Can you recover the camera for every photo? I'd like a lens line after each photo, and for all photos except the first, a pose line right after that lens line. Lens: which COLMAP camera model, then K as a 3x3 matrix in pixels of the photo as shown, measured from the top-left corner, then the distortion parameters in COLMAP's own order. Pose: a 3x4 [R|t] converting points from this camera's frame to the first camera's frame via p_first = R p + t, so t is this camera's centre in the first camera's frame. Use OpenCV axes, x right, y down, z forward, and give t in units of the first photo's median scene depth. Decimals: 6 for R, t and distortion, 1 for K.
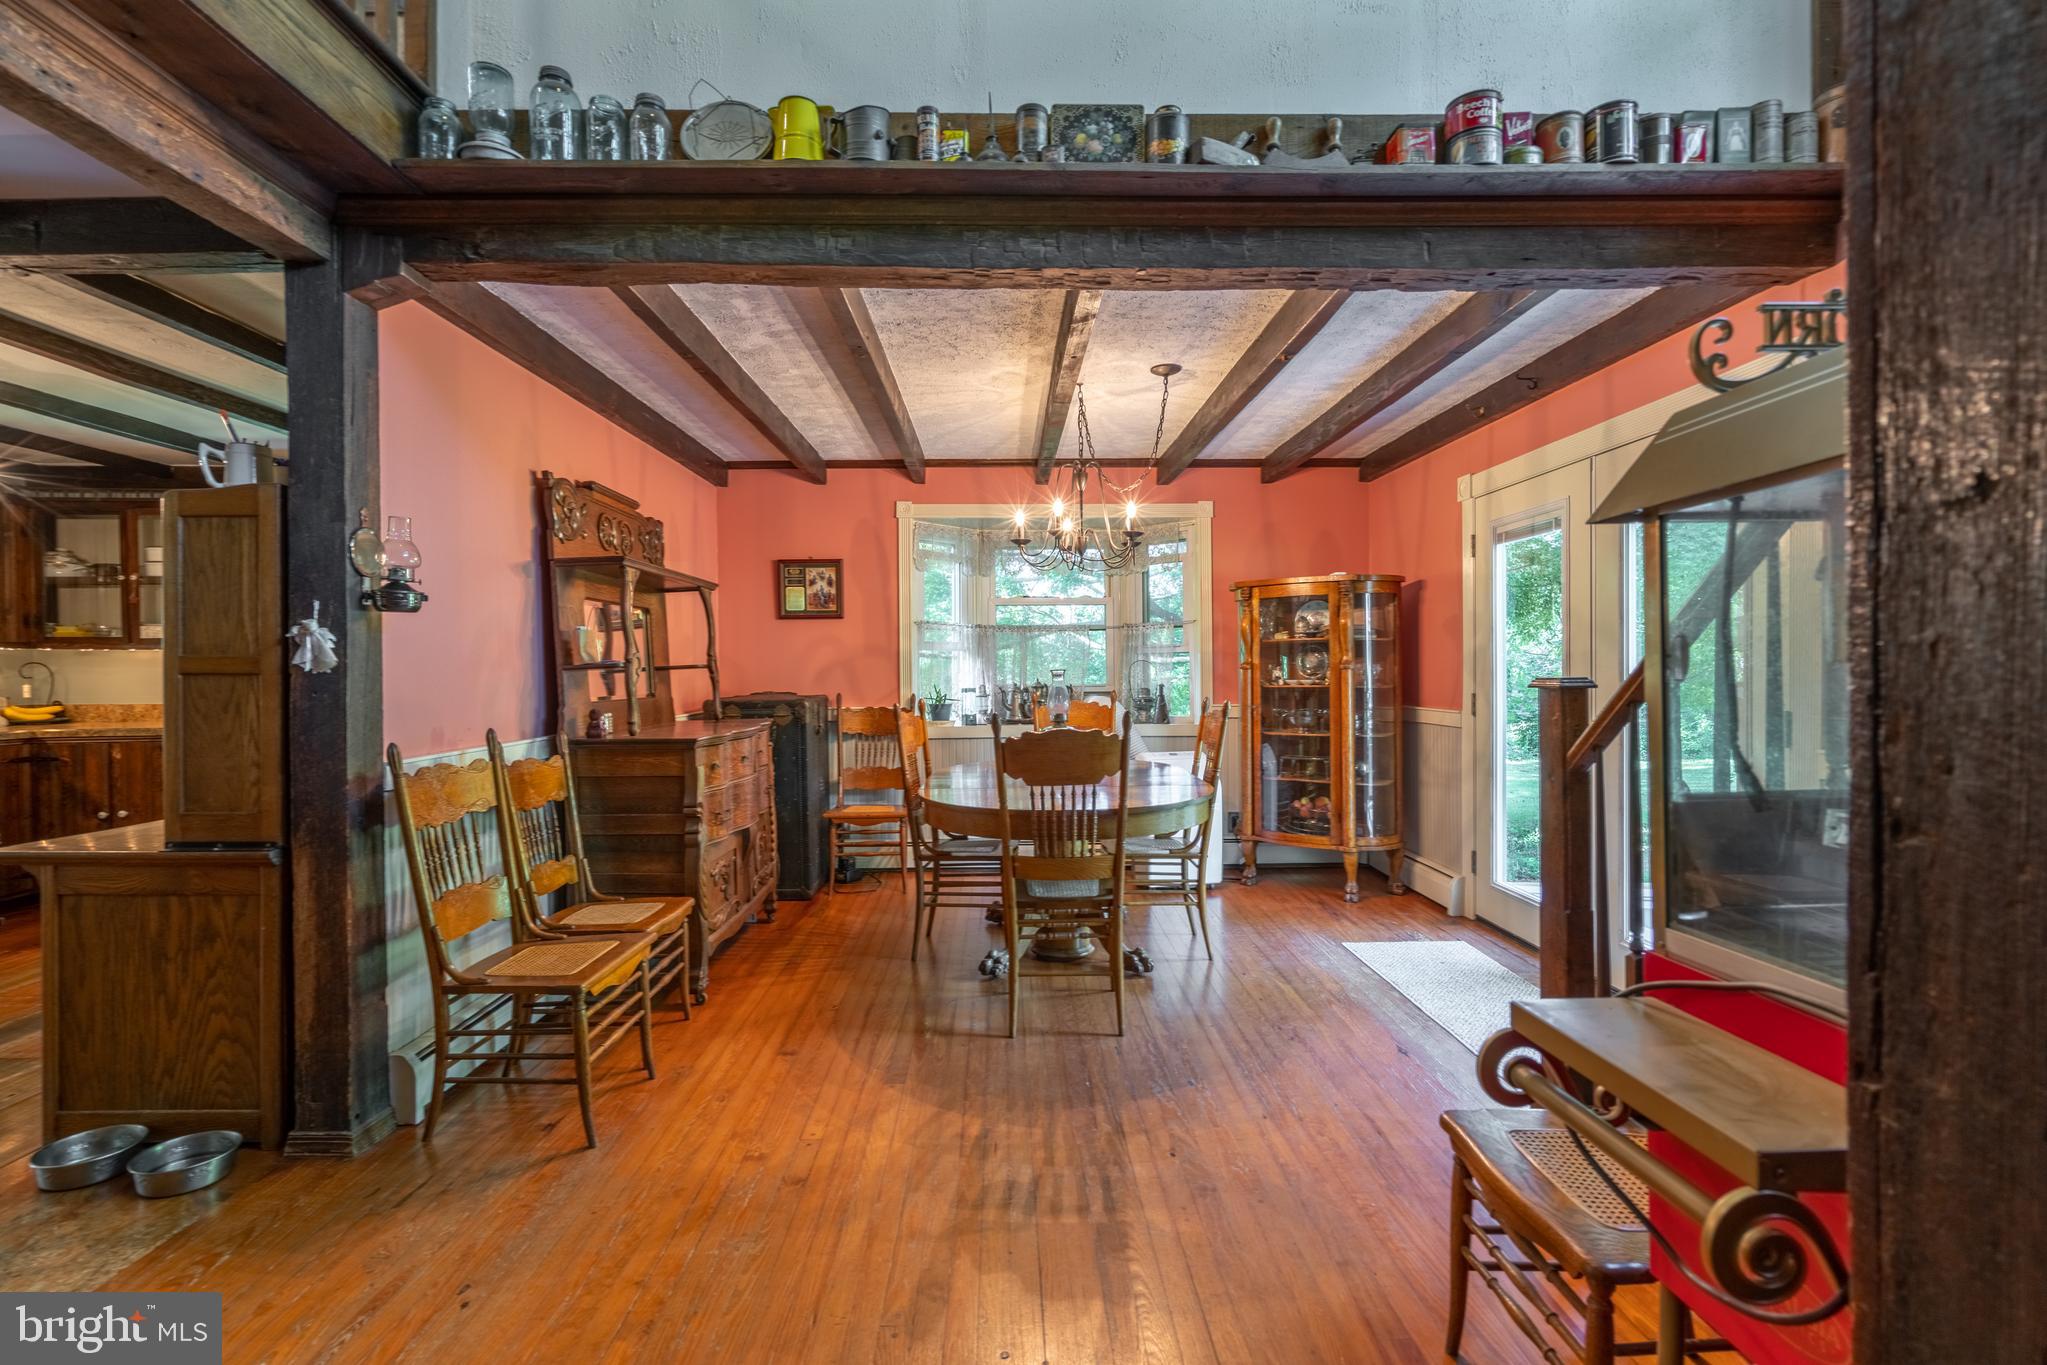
lens RADIAL K [[907.2, 0, 1021.0], [0, 907.2, 681.8], [0, 0, 1]] dist [-0.008560, 0.000544]
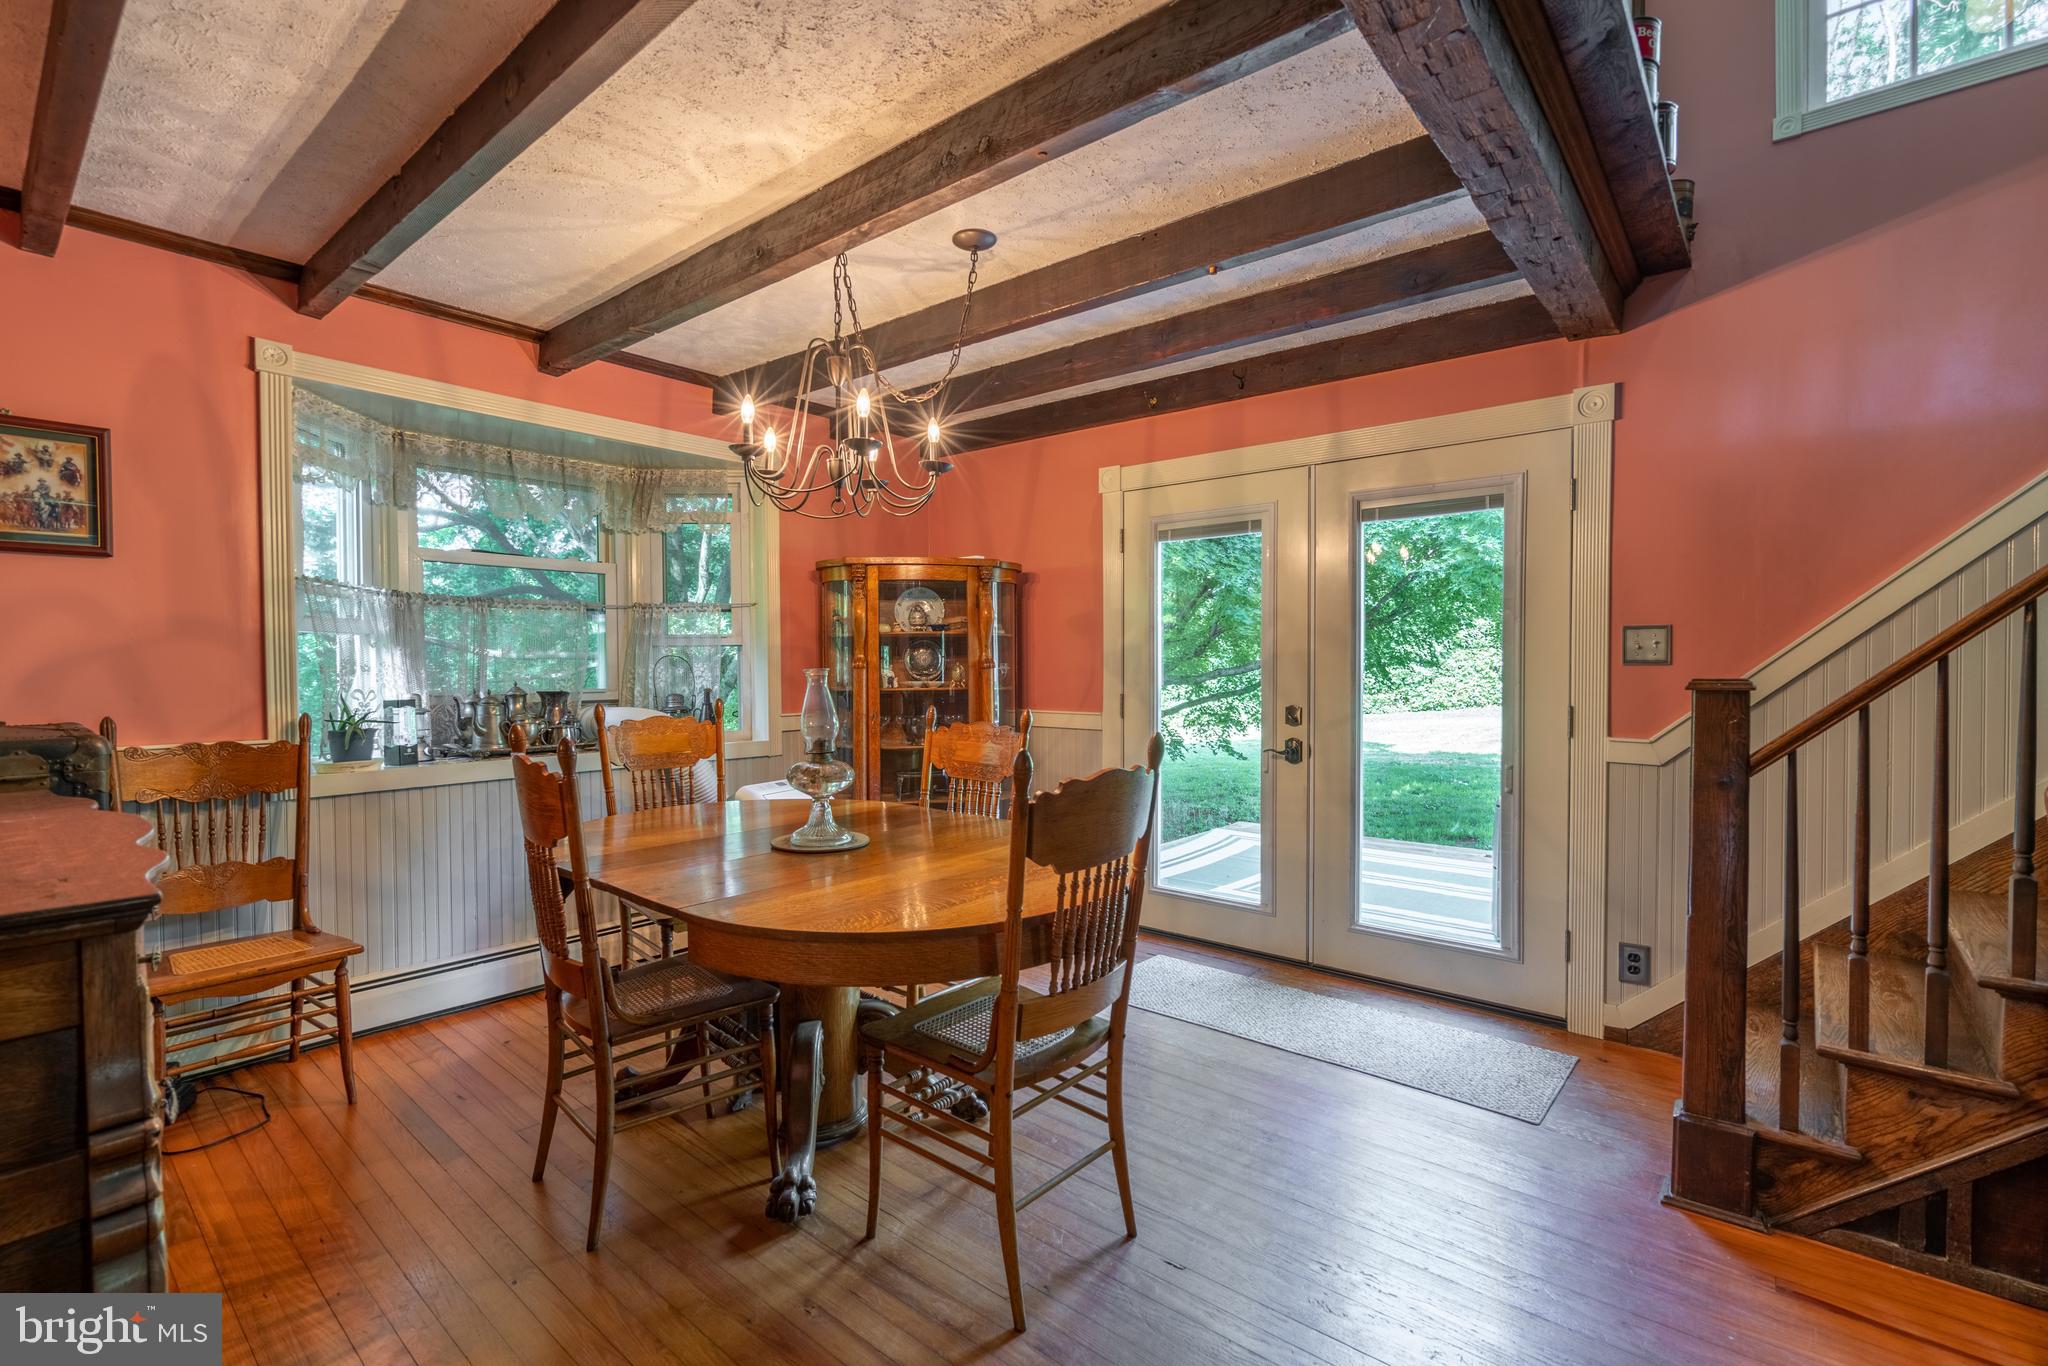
lens RADIAL K [[907.6, 0, 1021.5], [0, 907.6, 682.3], [0, 0, 1]] dist [-0.008560, 0.000544]
pose [[0.658016, -0.011539, 0.752915, -0.254909], [0.007617, 0.999933, 0.008667, -0.006543], [-0.752965, 0.000032, 0.658060, 0.368117]]
